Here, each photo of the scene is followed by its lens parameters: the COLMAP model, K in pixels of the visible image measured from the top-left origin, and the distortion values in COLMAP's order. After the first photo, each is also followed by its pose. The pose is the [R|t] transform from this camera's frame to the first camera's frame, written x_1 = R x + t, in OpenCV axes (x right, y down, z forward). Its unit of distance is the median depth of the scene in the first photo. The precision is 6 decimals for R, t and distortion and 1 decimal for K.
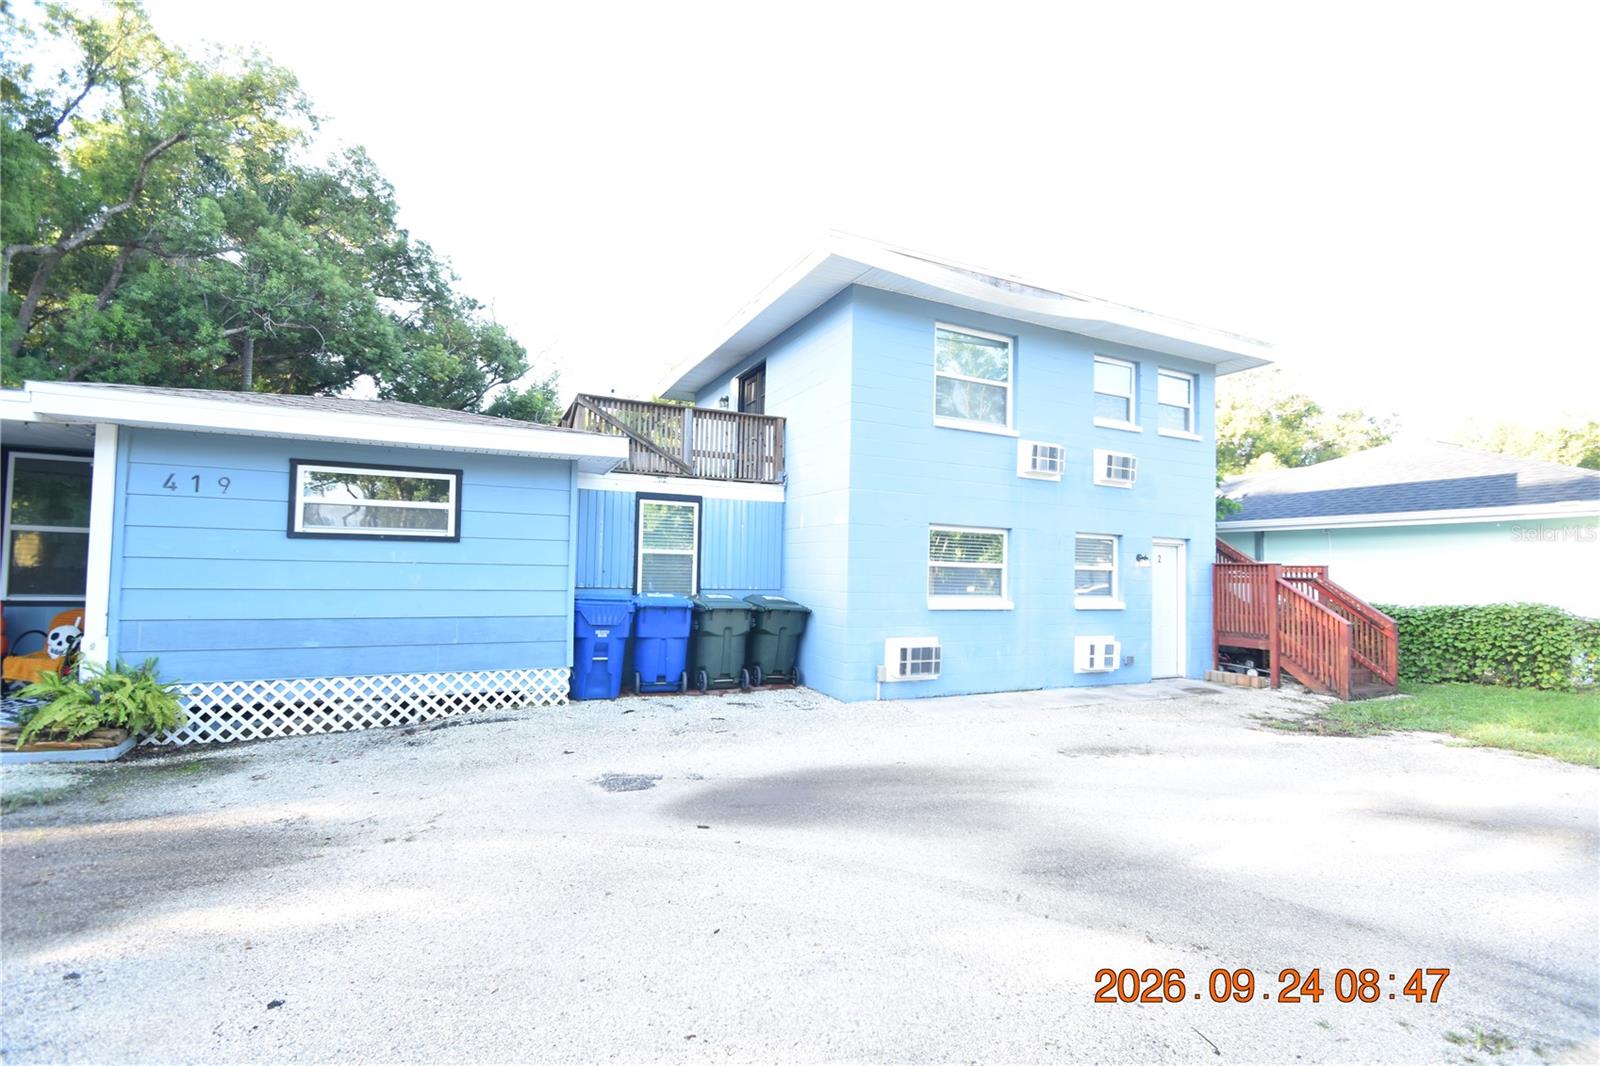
lens RADIAL K [[698.1, 0, 792.0], [0, 698.1, 543.3], [0, 0, 1]] dist [0.016356, -0.018273]
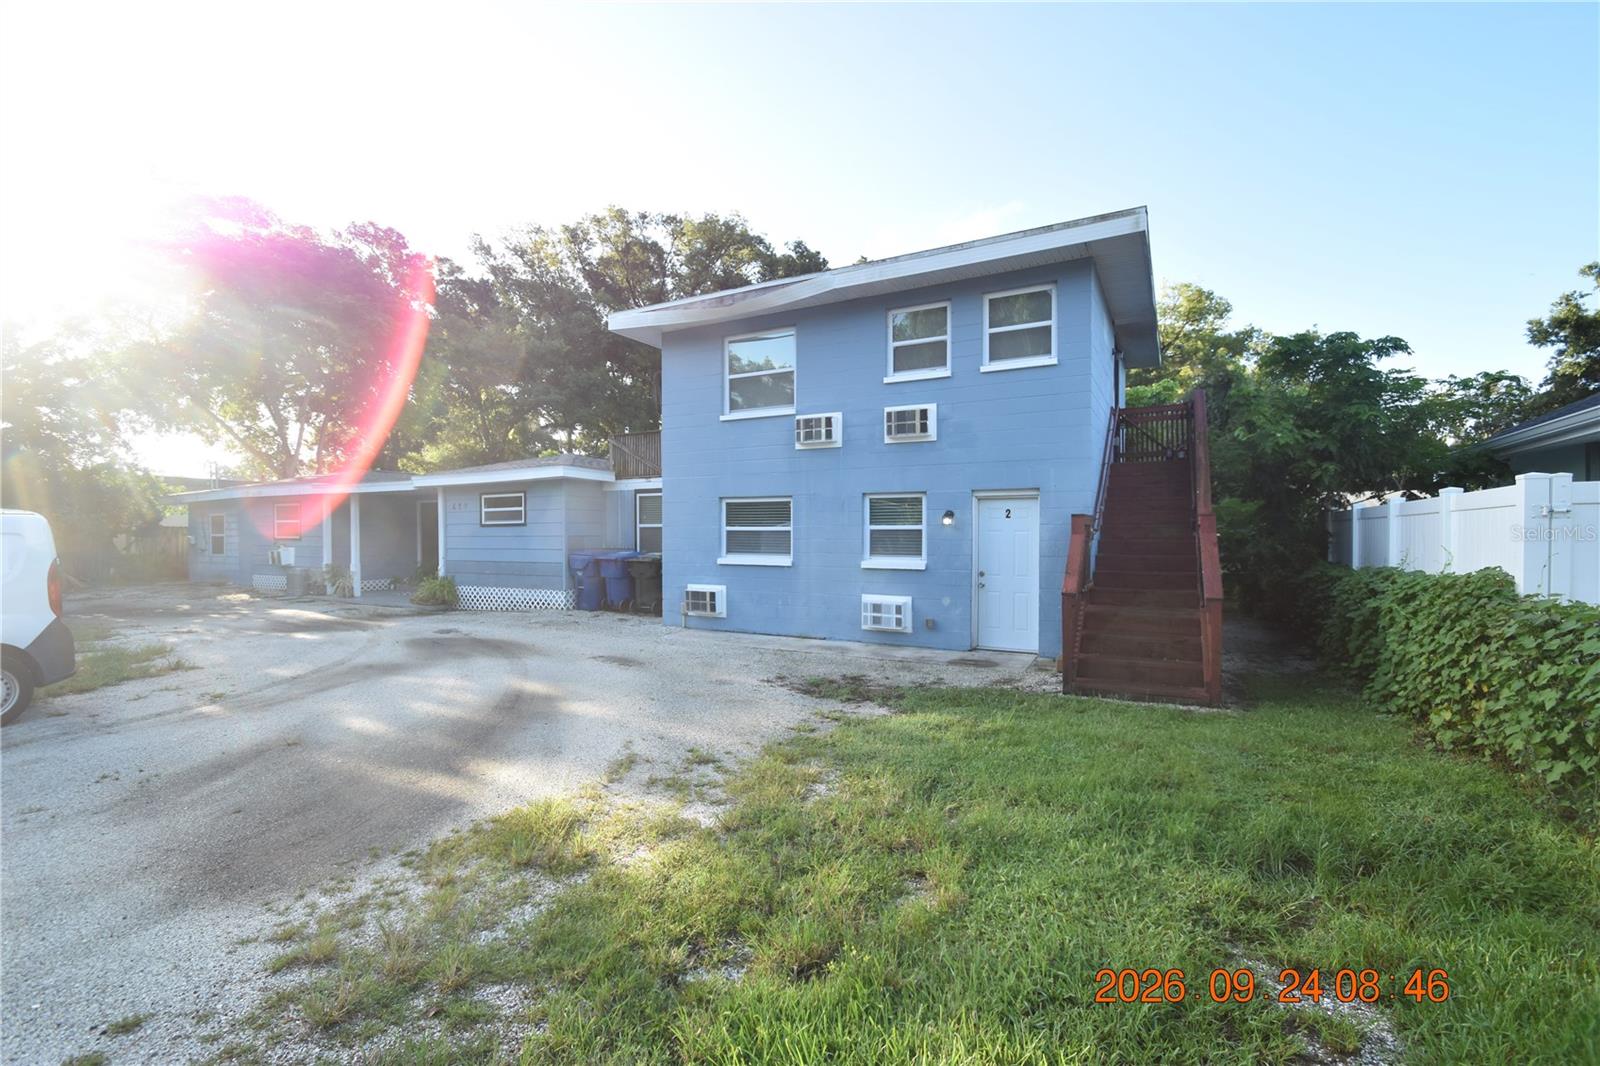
lens RADIAL K [[698.1, 0, 792.0], [0, 698.1, 543.3], [0, 0, 1]] dist [0.016356, -0.018273]
pose [[0.583844, -0.010372, -0.811800, 1.312505], [0.046494, 0.998705, 0.020678, 0.034392], [0.810534, -0.049817, 0.583570, 0.345029]]
